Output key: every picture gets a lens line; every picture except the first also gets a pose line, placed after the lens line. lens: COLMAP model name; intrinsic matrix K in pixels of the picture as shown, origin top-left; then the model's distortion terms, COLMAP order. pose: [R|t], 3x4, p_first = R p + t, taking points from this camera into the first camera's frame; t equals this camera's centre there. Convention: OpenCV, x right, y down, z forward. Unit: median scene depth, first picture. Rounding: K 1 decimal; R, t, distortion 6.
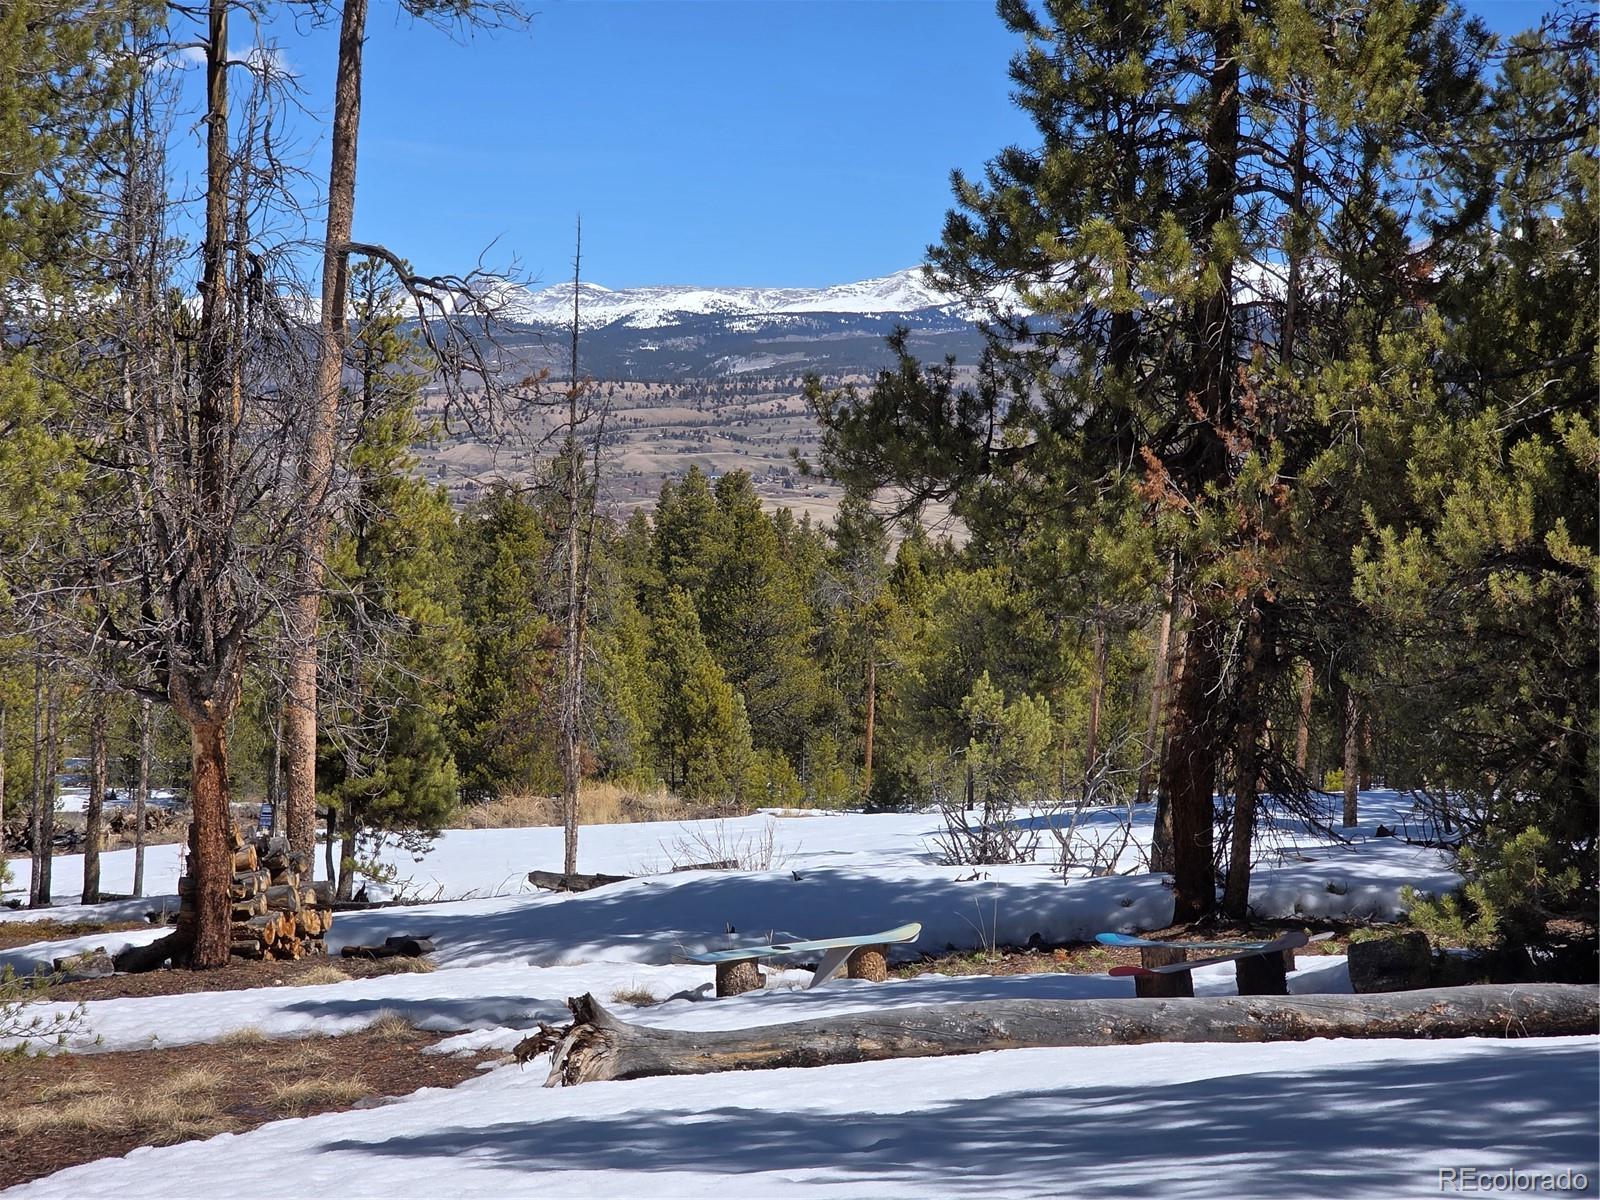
lens RADIAL K [[3370.5, 0, 802.8], [0, 3370.5, 592.2], [0, 0, 1]] dist [-0.155866, 0.000000]
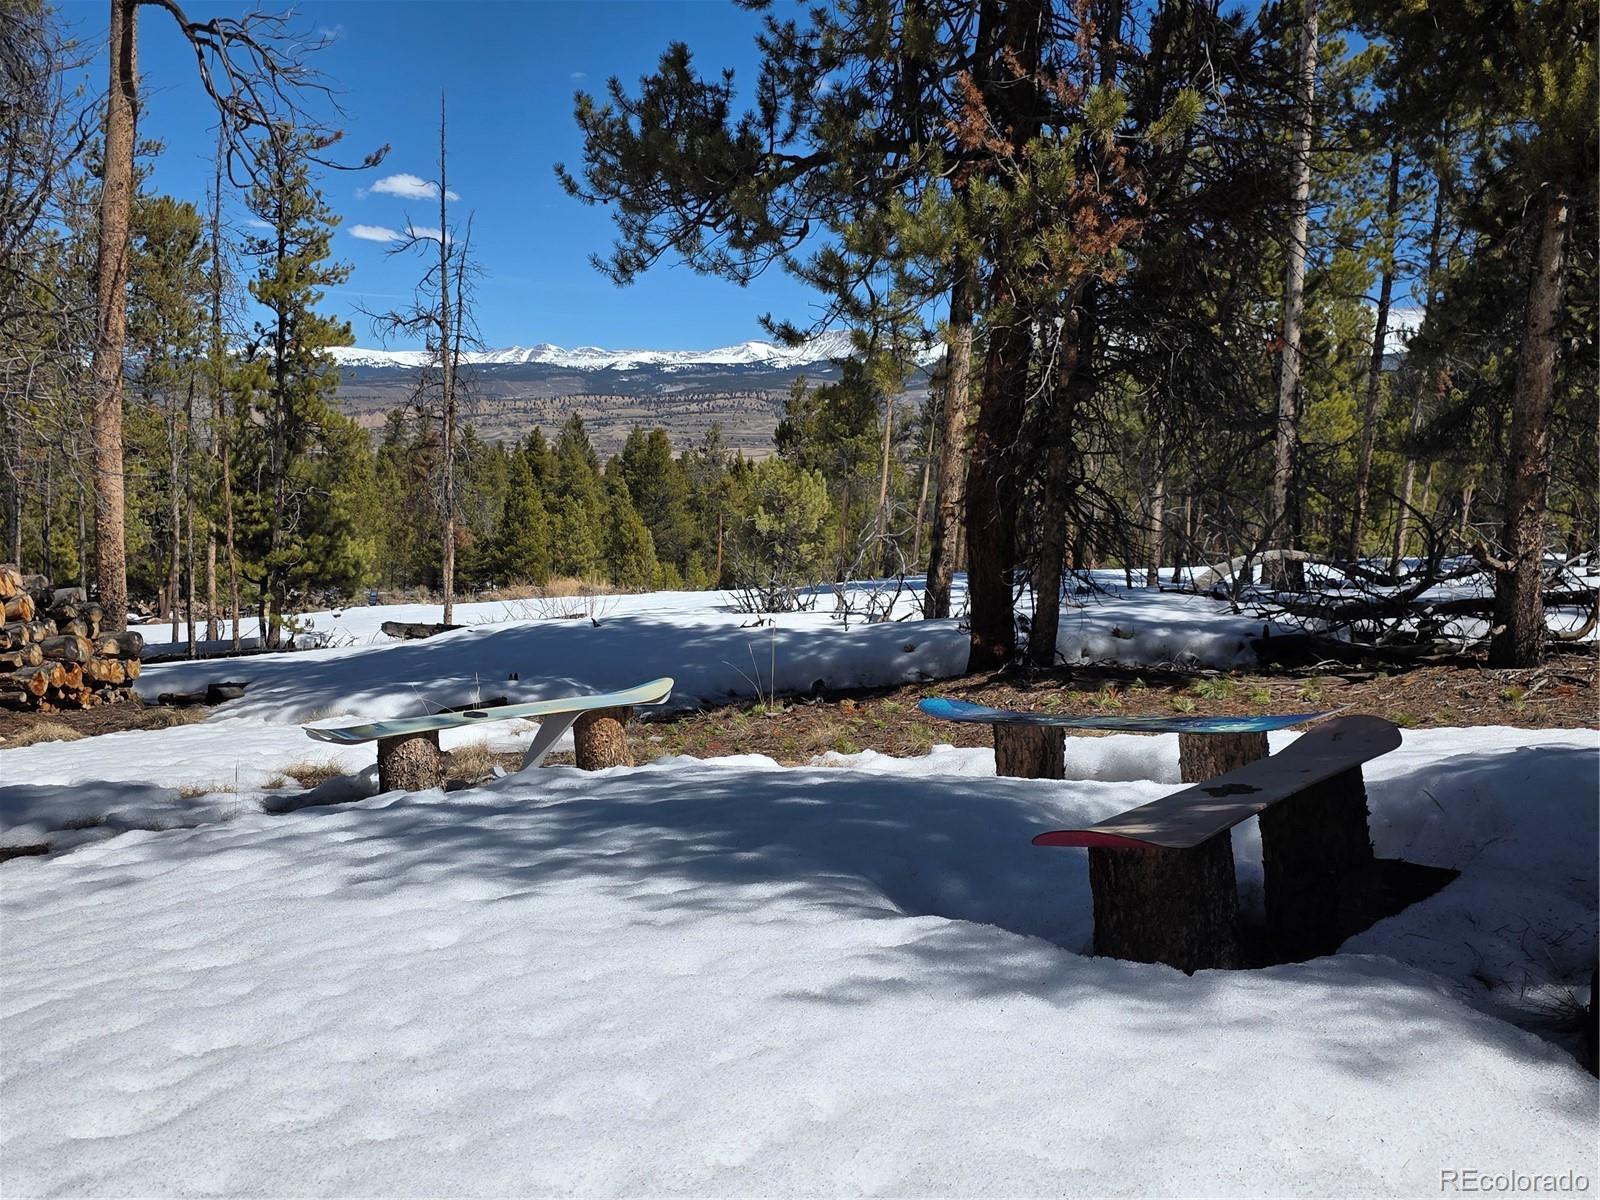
lens RADIAL K [[1557.6, 0, 802.8], [0, 1557.6, 605.7], [0, 0, 1]] dist [0.002084, 0.000000]
pose [[0.997833, -0.004339, 0.065657, 0.028838], [-0.000155, 0.997666, 0.068286, 0.040486], [-0.065800, -0.068148, 0.995503, 0.453135]]
